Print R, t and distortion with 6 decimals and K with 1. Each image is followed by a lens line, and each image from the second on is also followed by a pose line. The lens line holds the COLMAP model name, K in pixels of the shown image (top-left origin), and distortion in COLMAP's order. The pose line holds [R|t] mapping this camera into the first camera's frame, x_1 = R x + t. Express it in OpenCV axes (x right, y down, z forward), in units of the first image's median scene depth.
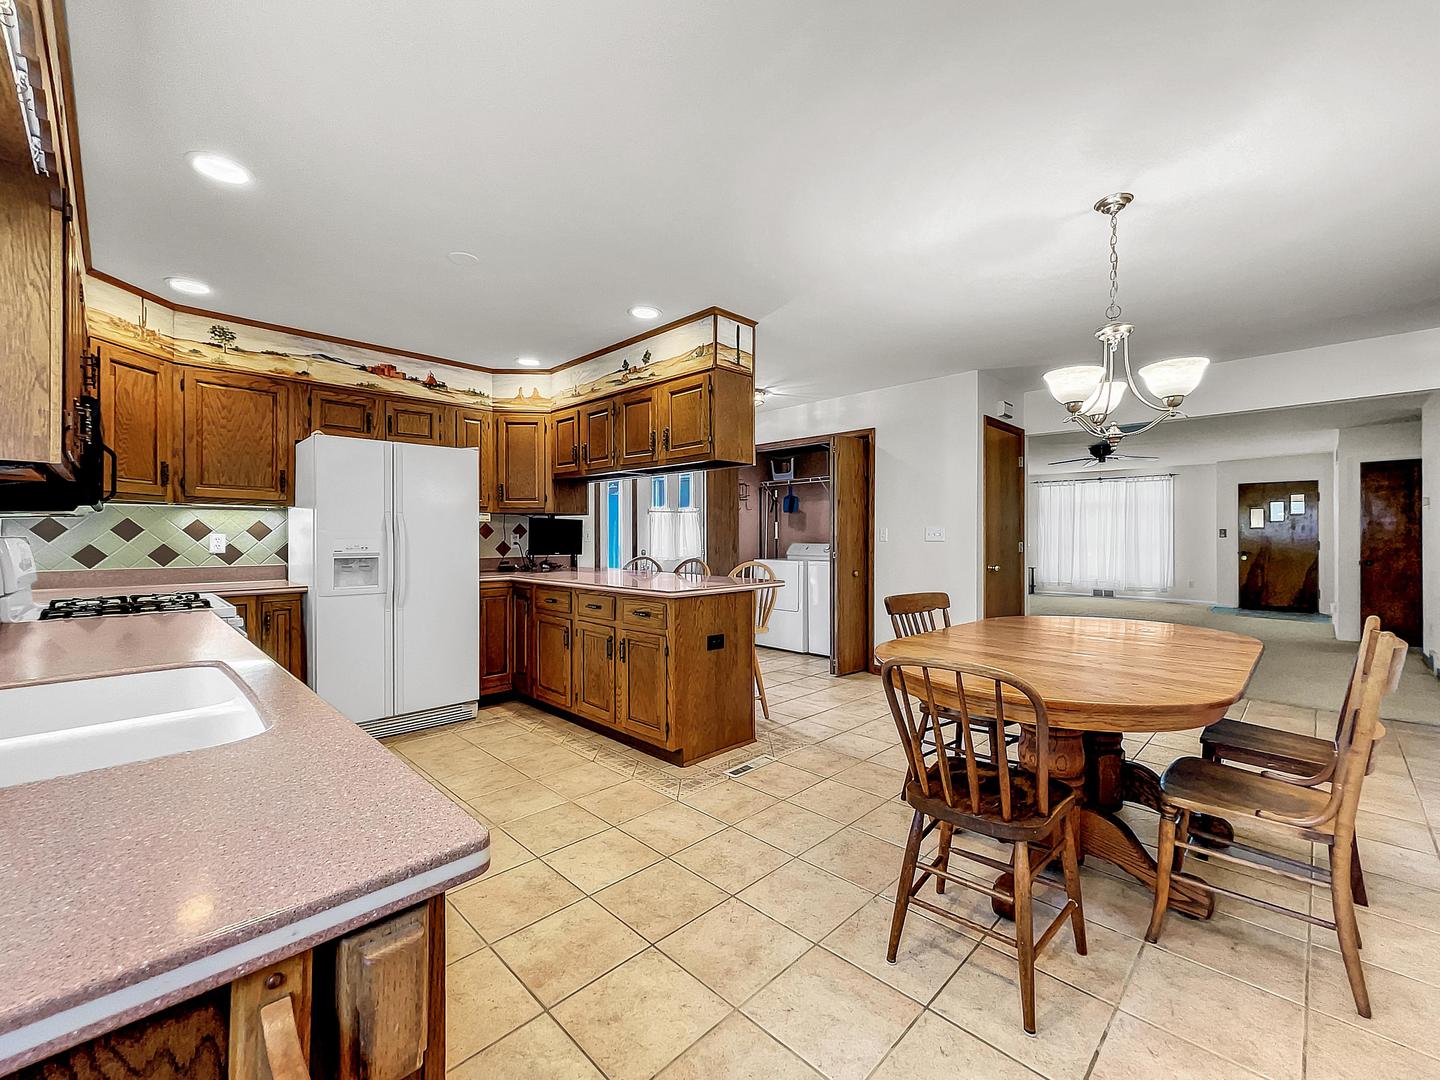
lens RADIAL K [[605.8, 0, 725.6], [0, 605.8, 538.5], [0, 0, 1]] dist [0.000309, 0.000123]
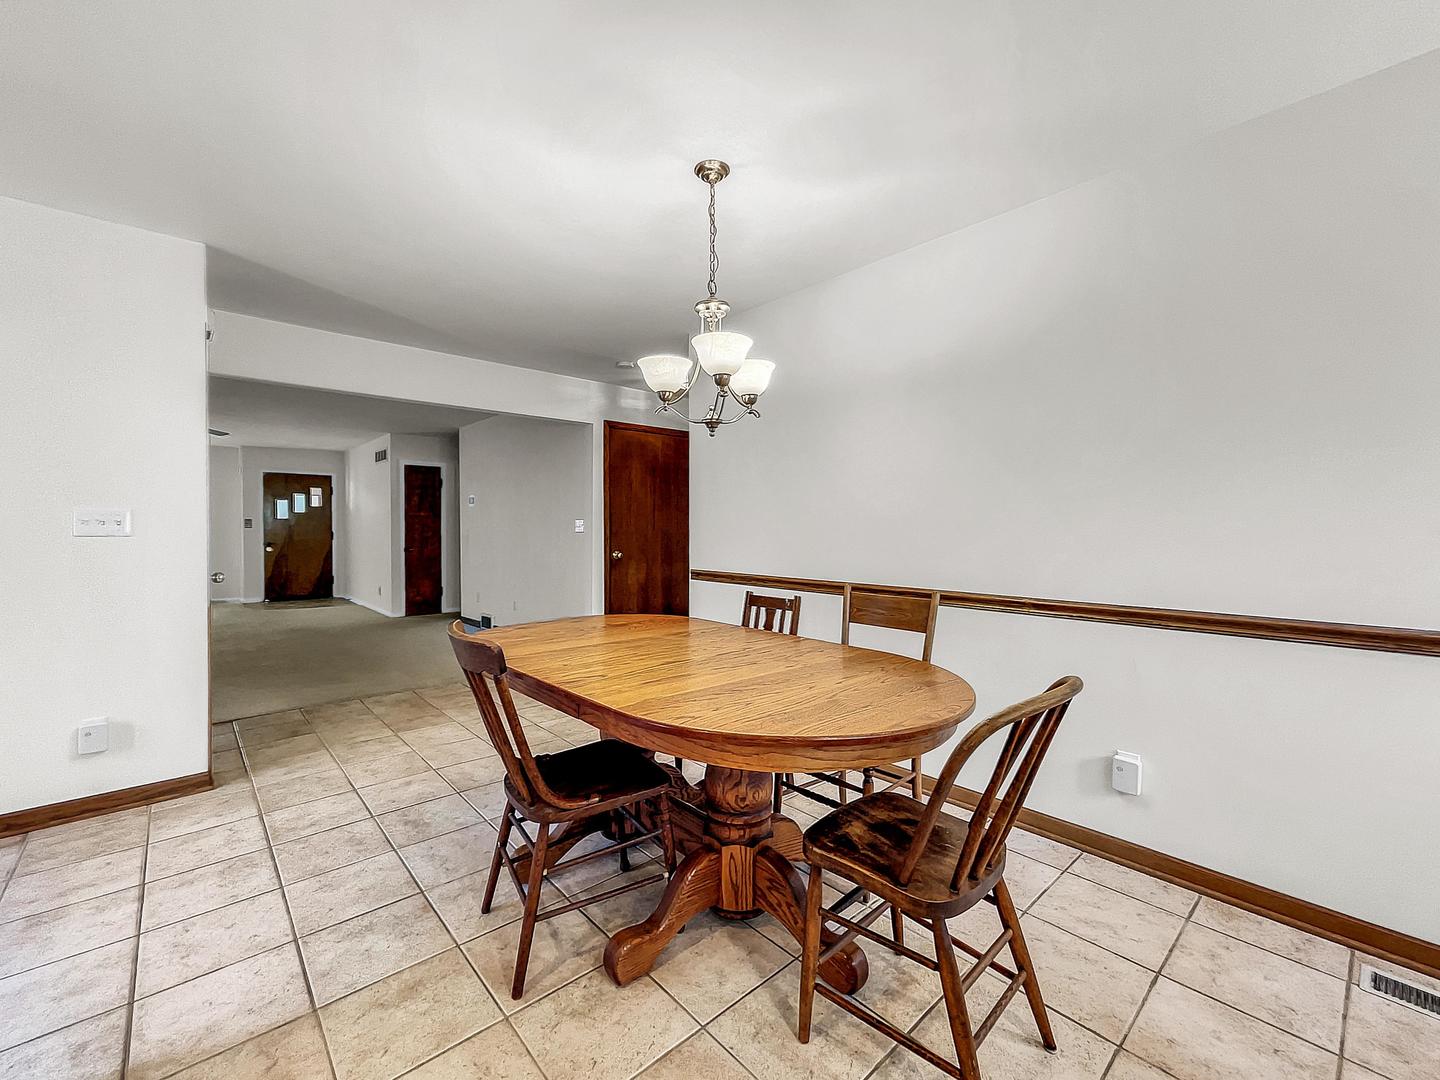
lens RADIAL K [[605.8, 0, 714.0], [0, 605.8, 530.7], [0, 0, 1]] dist [0.000309, 0.000123]
pose [[0.051036, -0.003471, 0.998691, -0.078599], [0.001327, 0.999993, 0.003407, 0.000088], [-0.998696, 0.001151, 0.051040, 0.246439]]
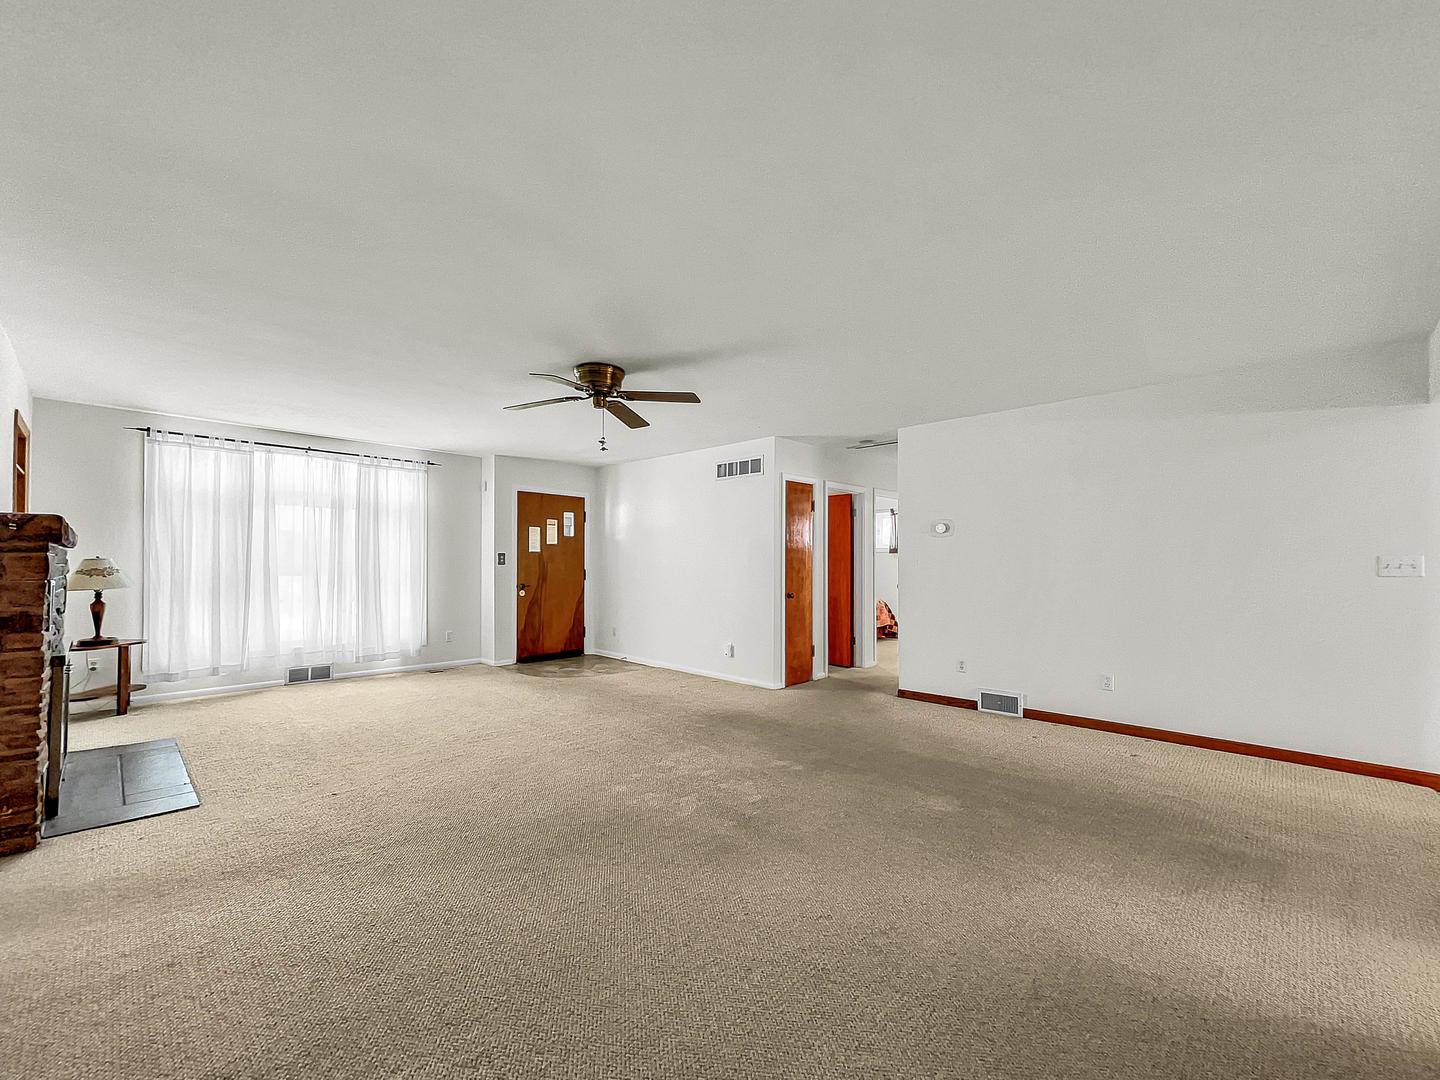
lens RADIAL K [[605.8, 0, 729.5], [0, 605.8, 553.1], [0, 0, 1]] dist [0.000309, 0.000123]
pose [[-0.020562, 0.014457, 0.999684, 0.122837], [0.000432, 0.999895, -0.014451, -0.005506], [-0.999788, 0.000135, -0.020567, 0.786634]]
